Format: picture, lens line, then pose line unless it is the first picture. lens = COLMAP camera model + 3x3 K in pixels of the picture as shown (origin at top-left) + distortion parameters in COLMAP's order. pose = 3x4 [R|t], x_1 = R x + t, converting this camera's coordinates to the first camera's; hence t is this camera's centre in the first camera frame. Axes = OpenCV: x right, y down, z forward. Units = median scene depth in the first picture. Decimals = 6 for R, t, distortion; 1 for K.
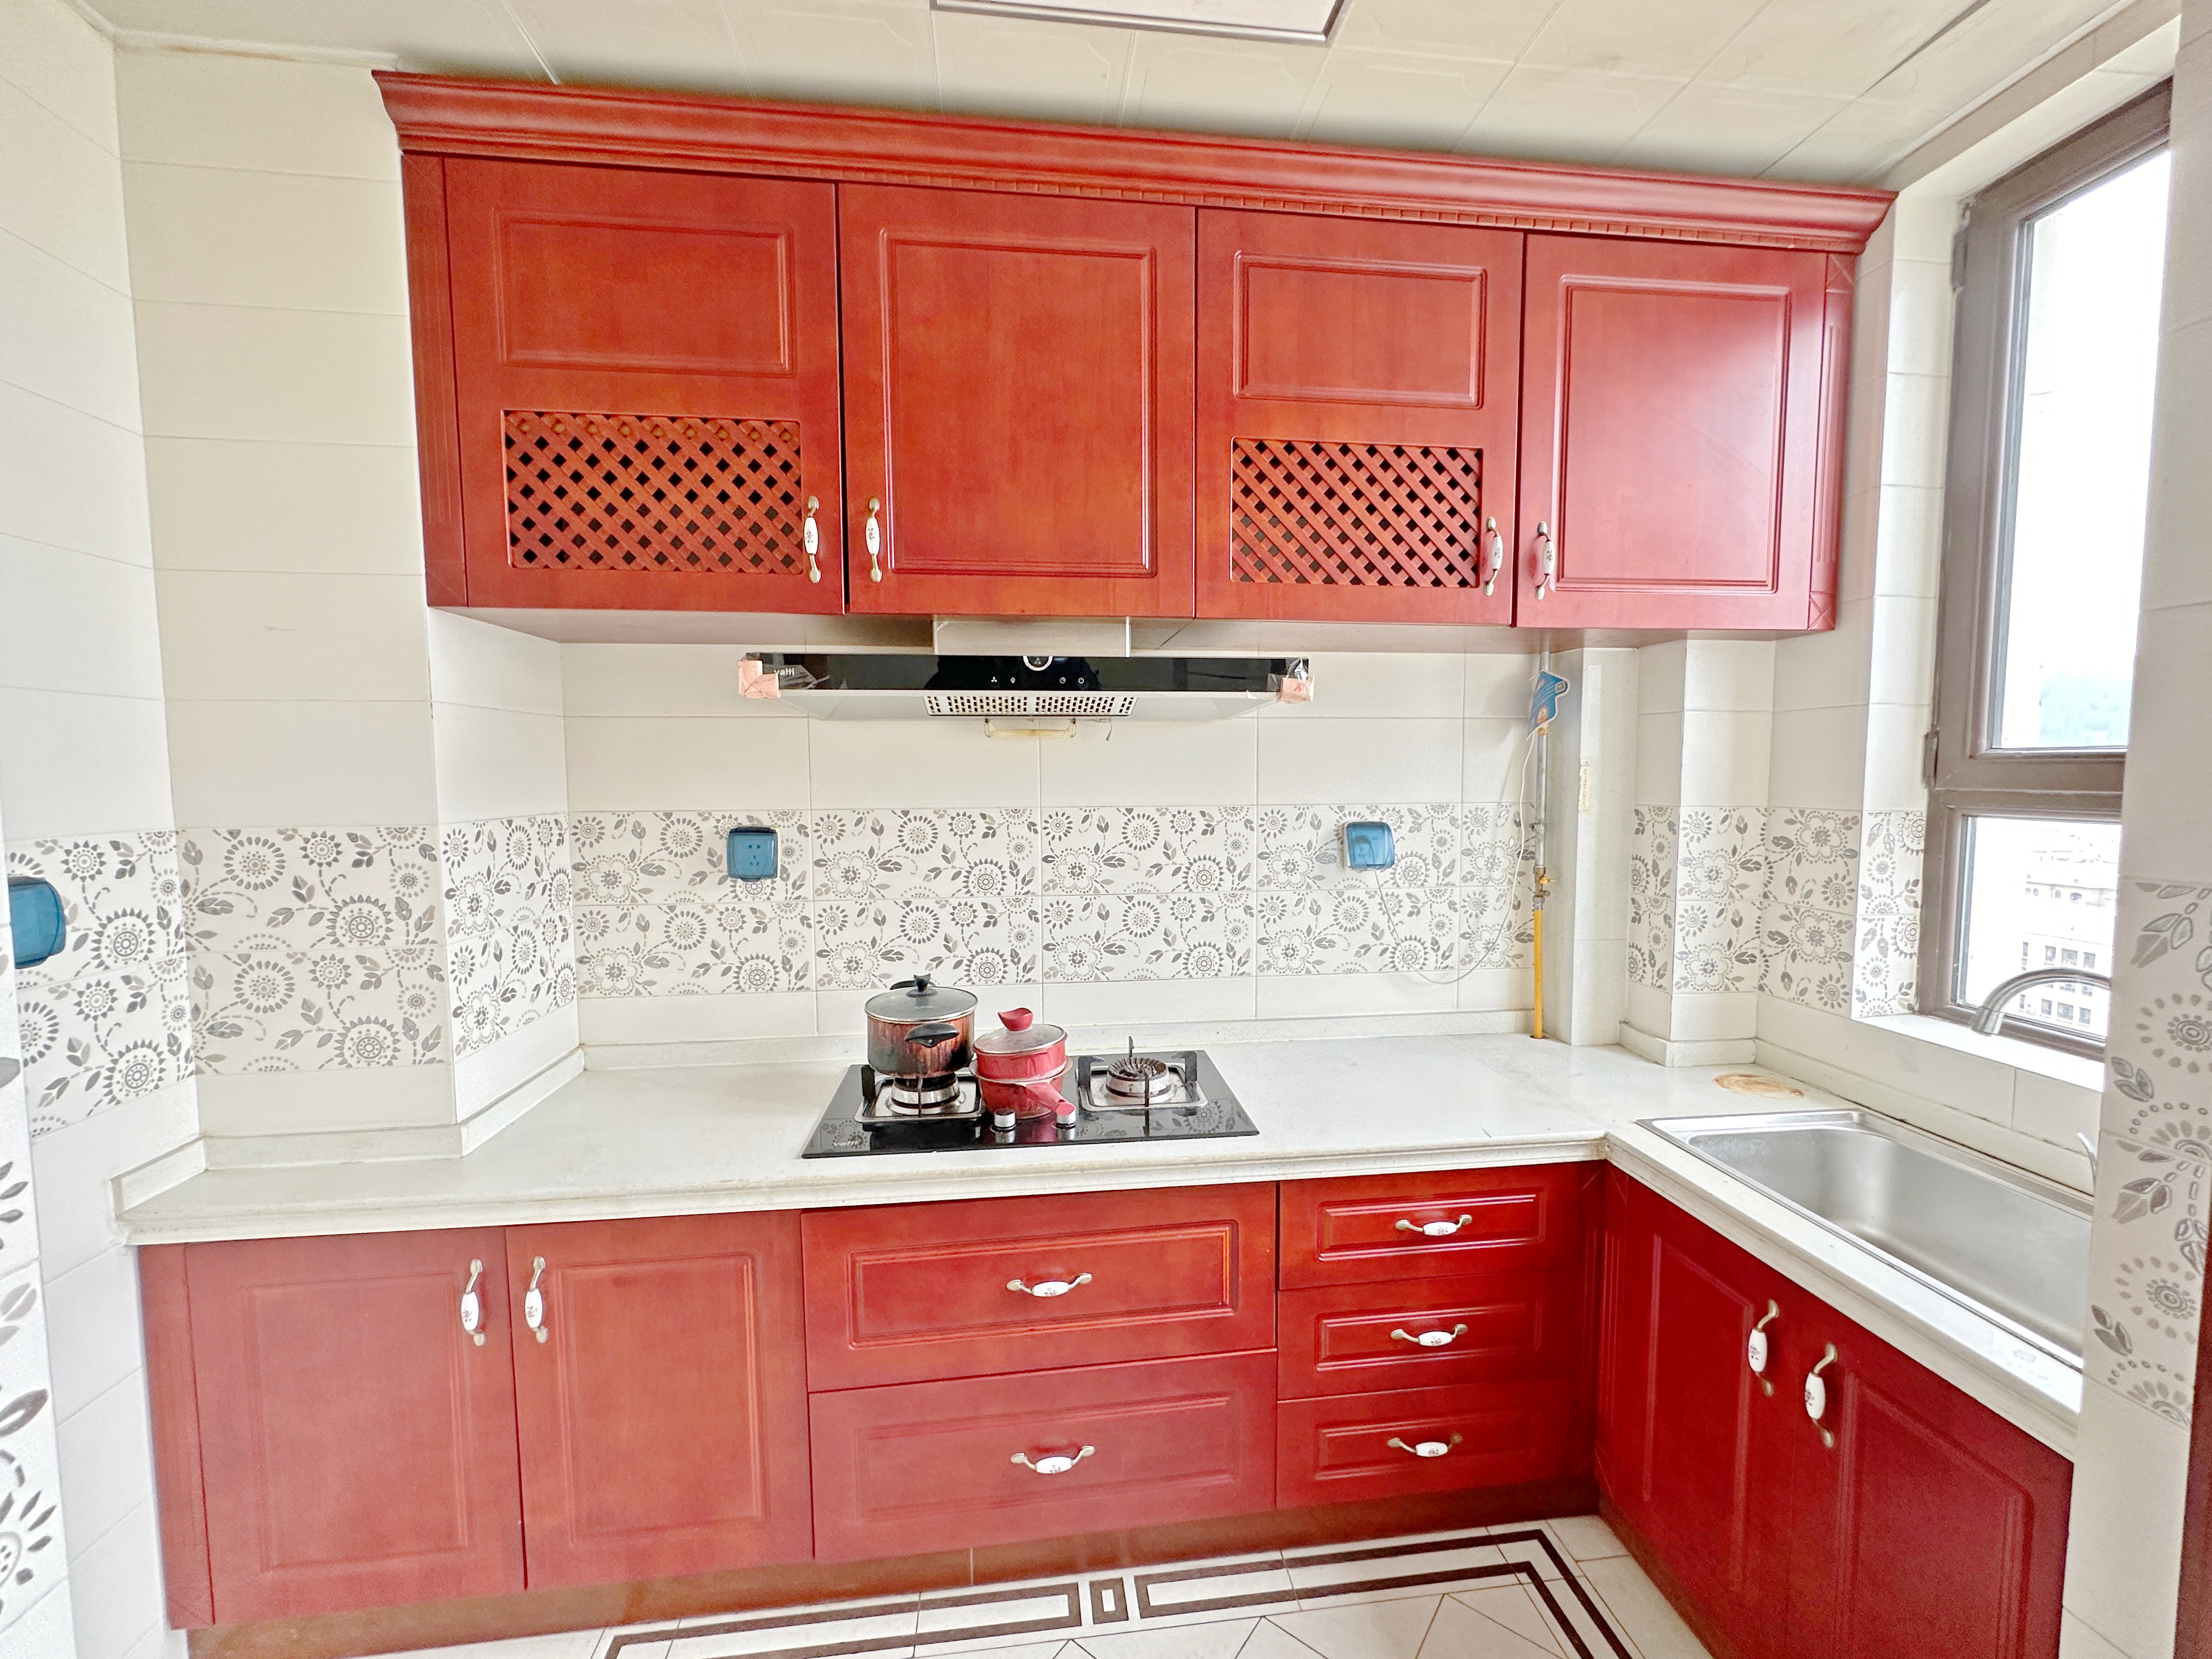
lens RADIAL K [[886.9, 0, 1112.7], [0, 886.9, 836.1], [0, 0, 1]] dist [0.001079, -0.000135]
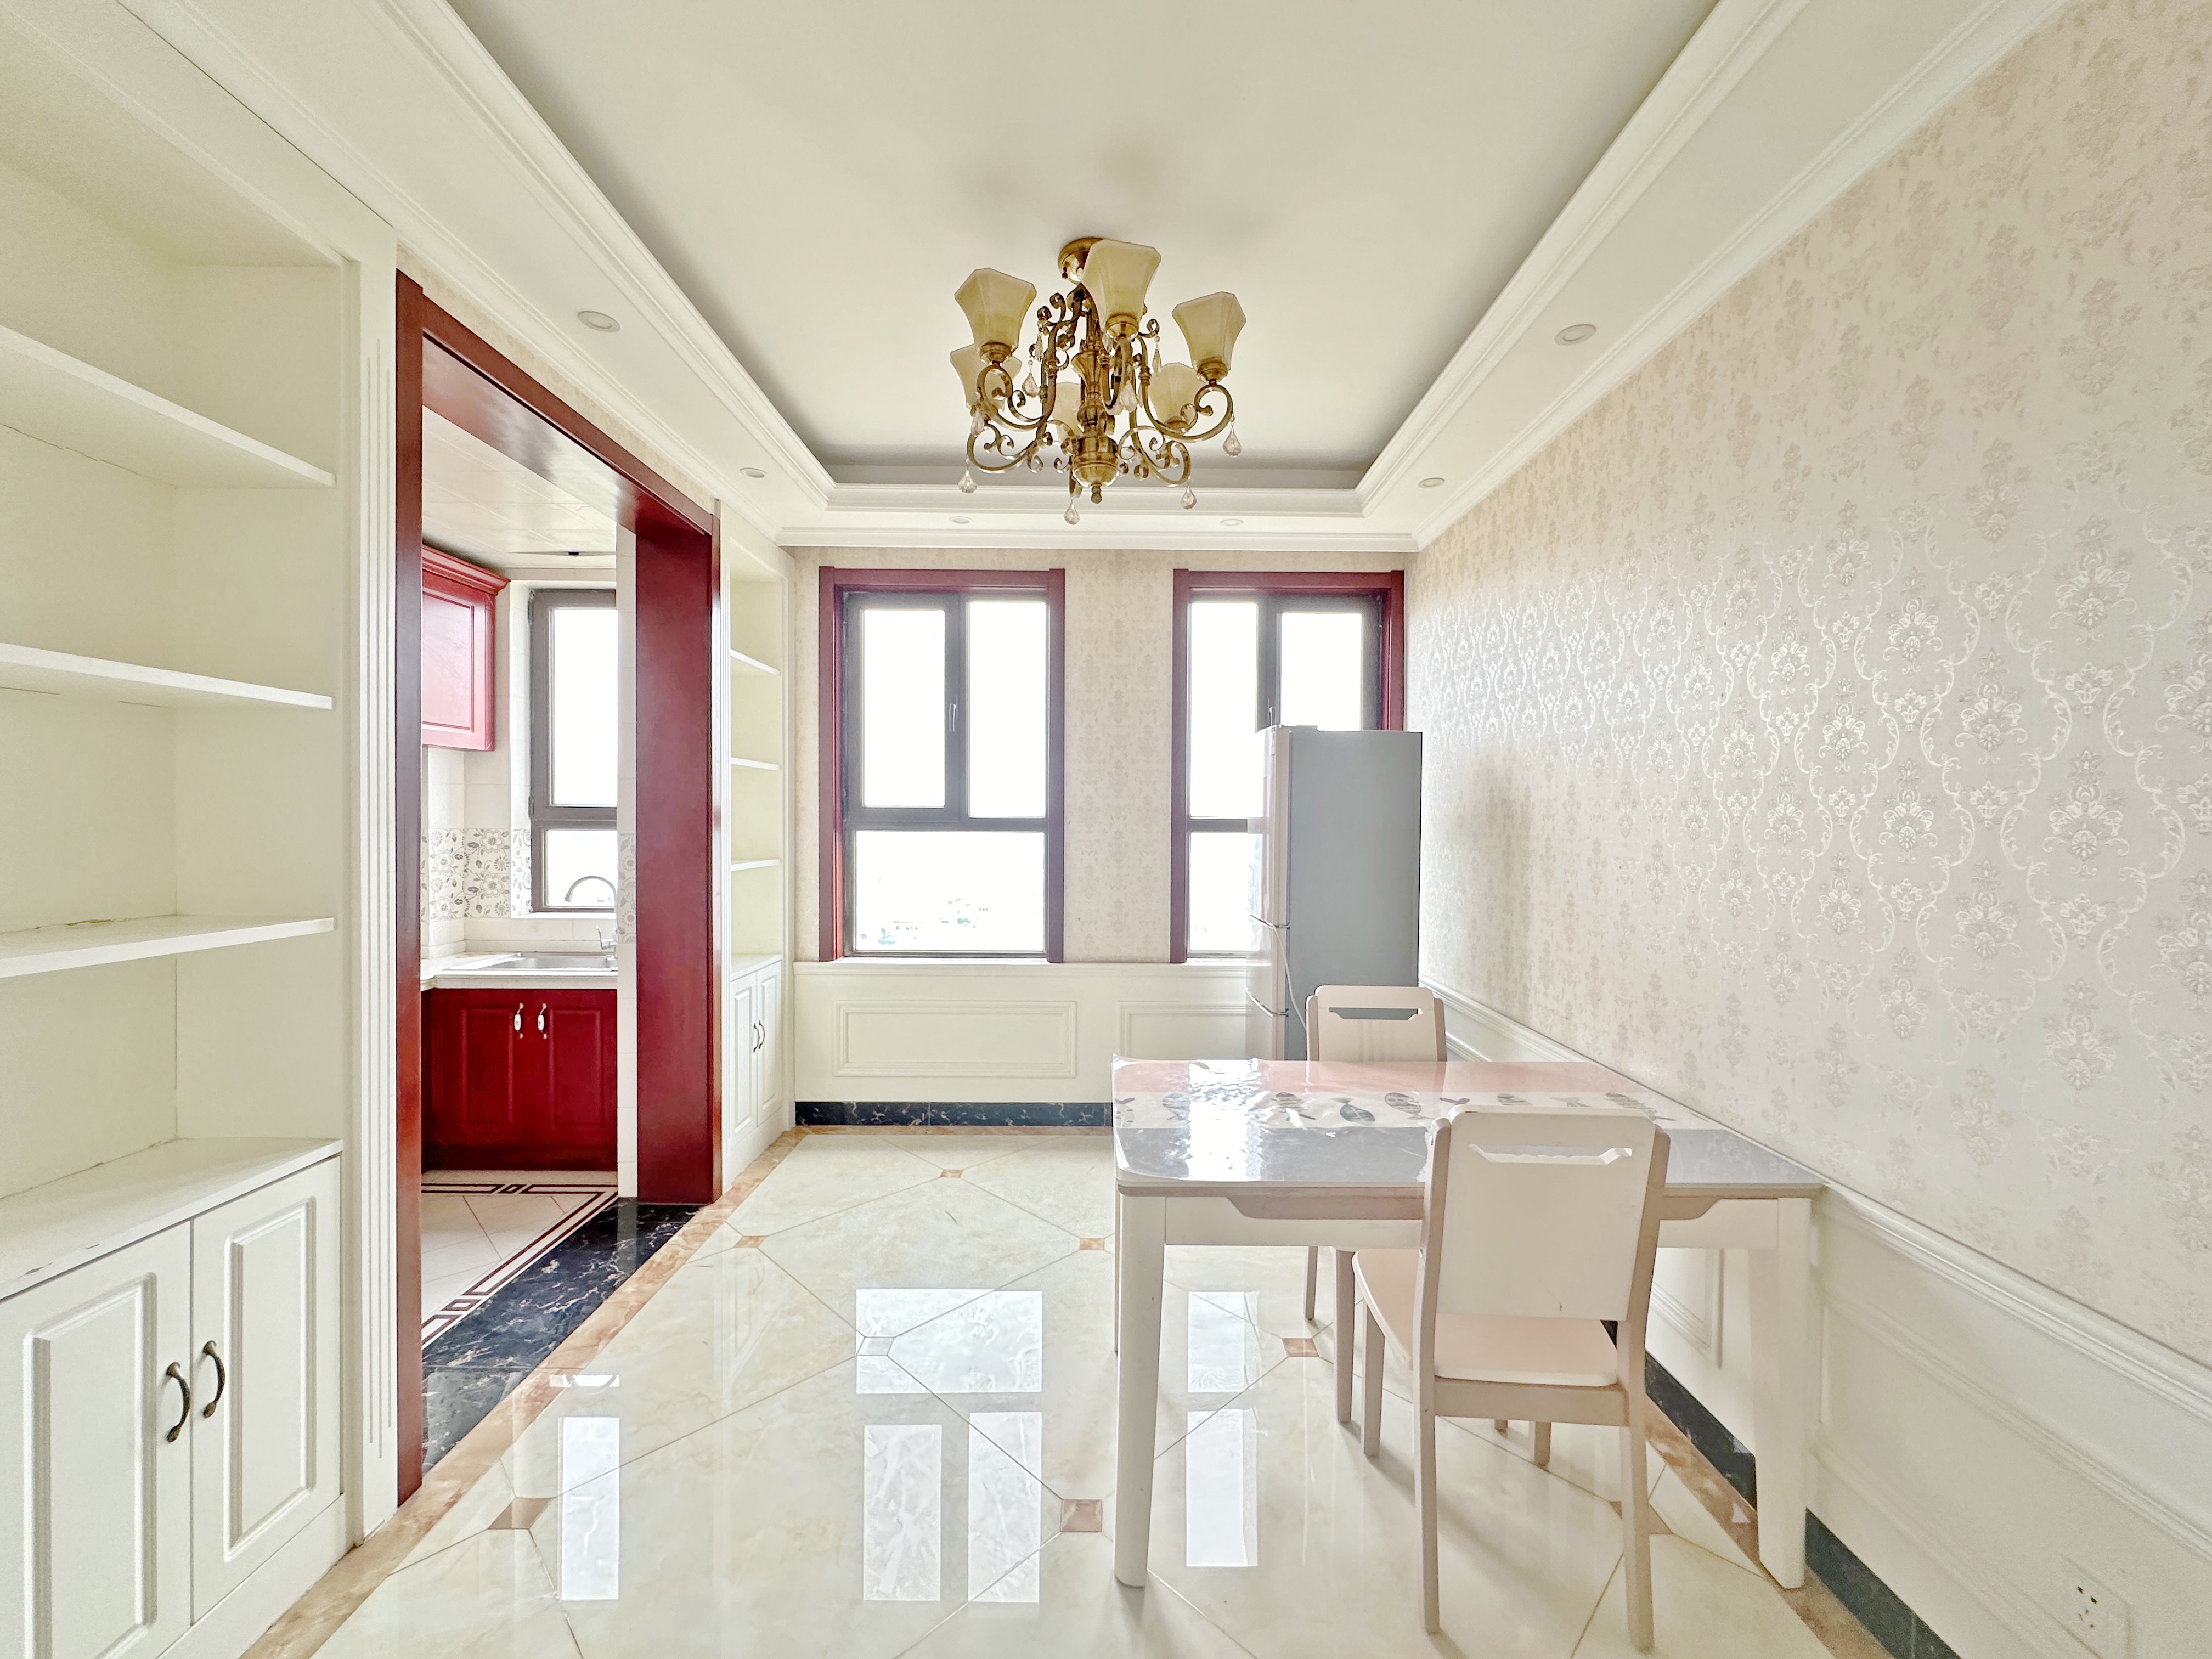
lens RADIAL K [[886.9, 0, 1109.3], [0, 886.9, 825.1], [0, 0, 1]] dist [0.001079, -0.000135]
pose [[0.116193, -0.001670, 0.993225, -1.297232], [0.066843, 0.997745, -0.006142, 0.081192], [-0.990975, 0.067104, 0.116043, -0.843799]]
